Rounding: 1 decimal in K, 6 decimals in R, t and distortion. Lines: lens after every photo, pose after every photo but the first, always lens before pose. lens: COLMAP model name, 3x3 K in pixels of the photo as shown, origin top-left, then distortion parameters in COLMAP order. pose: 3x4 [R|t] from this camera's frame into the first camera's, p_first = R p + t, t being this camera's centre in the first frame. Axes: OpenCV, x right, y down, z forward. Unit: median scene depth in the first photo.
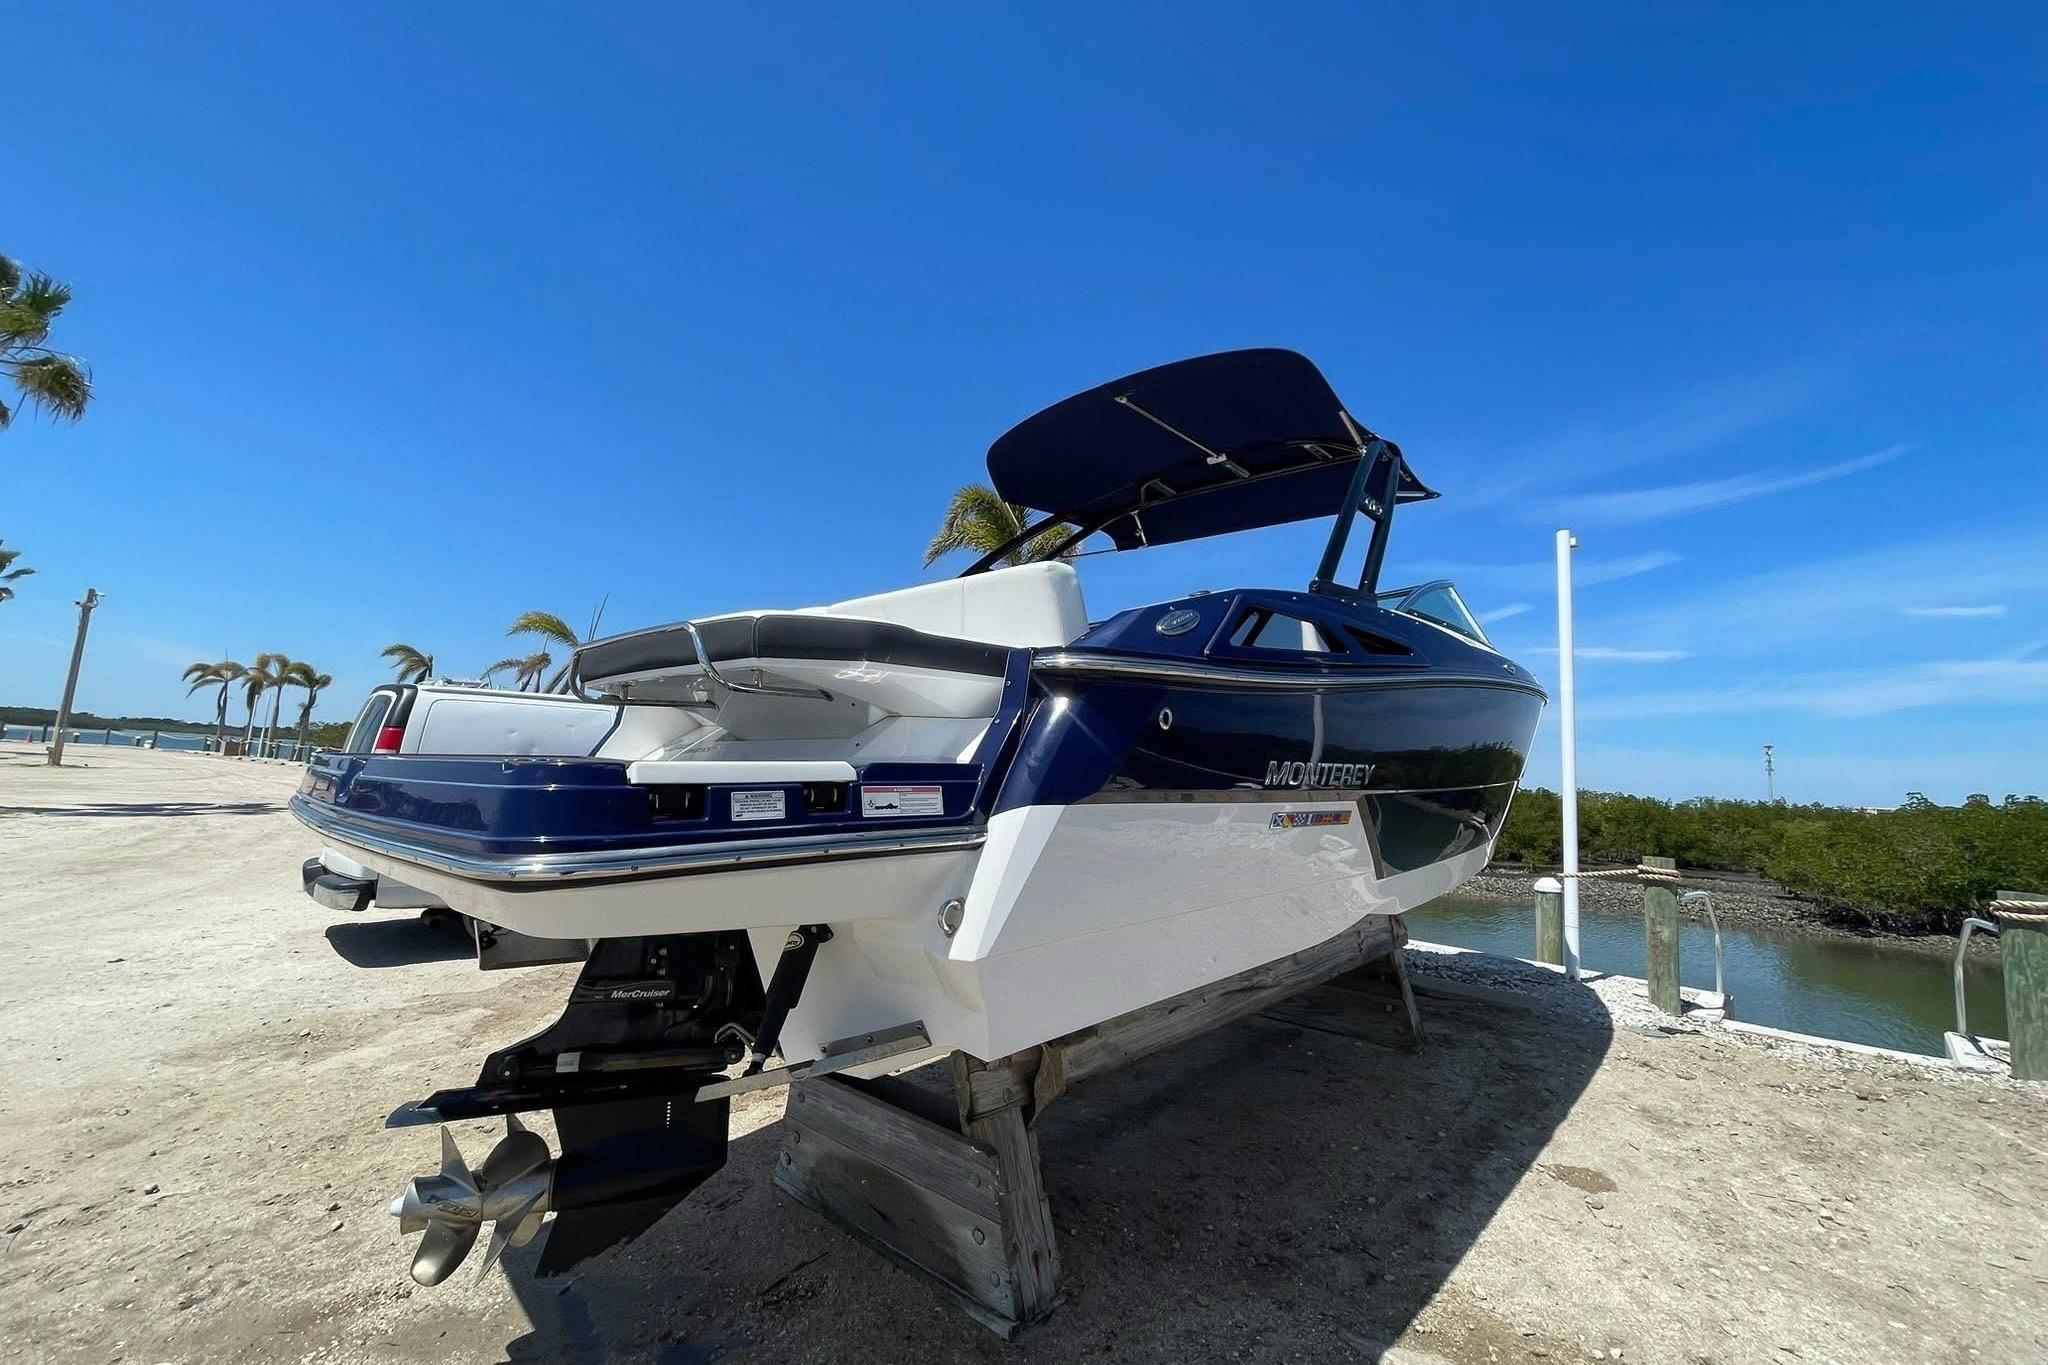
lens RADIAL K [[836.3, 0, 1011.0], [0, 836.3, 683.5], [0, 0, 1]] dist [-0.024558, 0.009004]
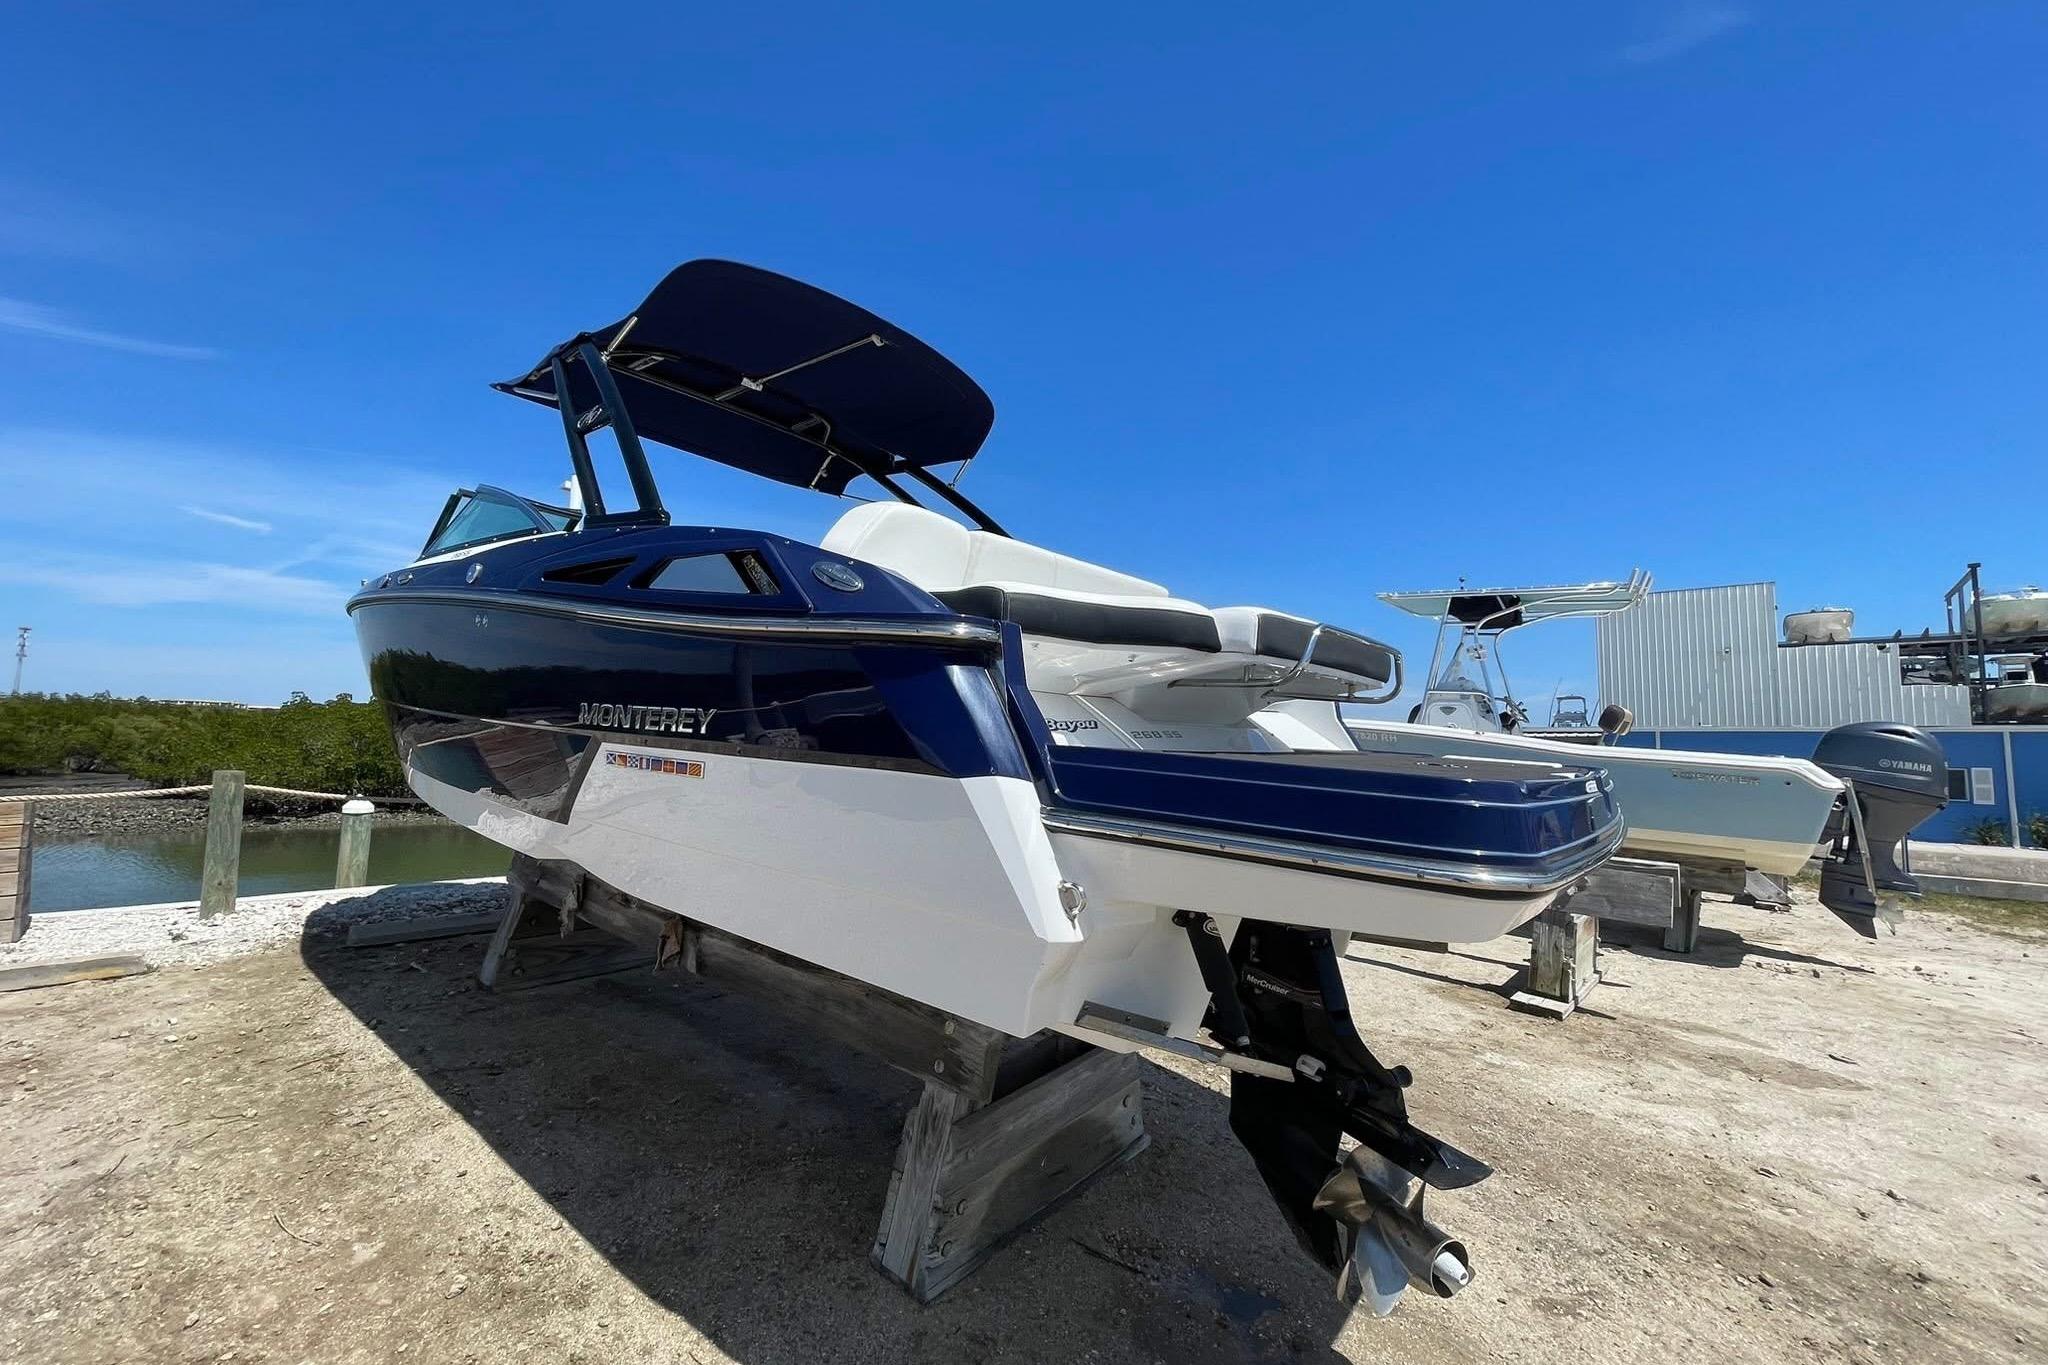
lens RADIAL K [[815.1, 0, 1017.5], [0, 815.1, 679.1], [0, 0, 1]] dist [0.000196, -0.000064]
pose [[-0.058070, 0.025770, 0.997980, -0.618552], [-0.150669, 0.987990, -0.034280, 0.029426], [-0.986877, -0.152355, -0.053490, 0.613233]]
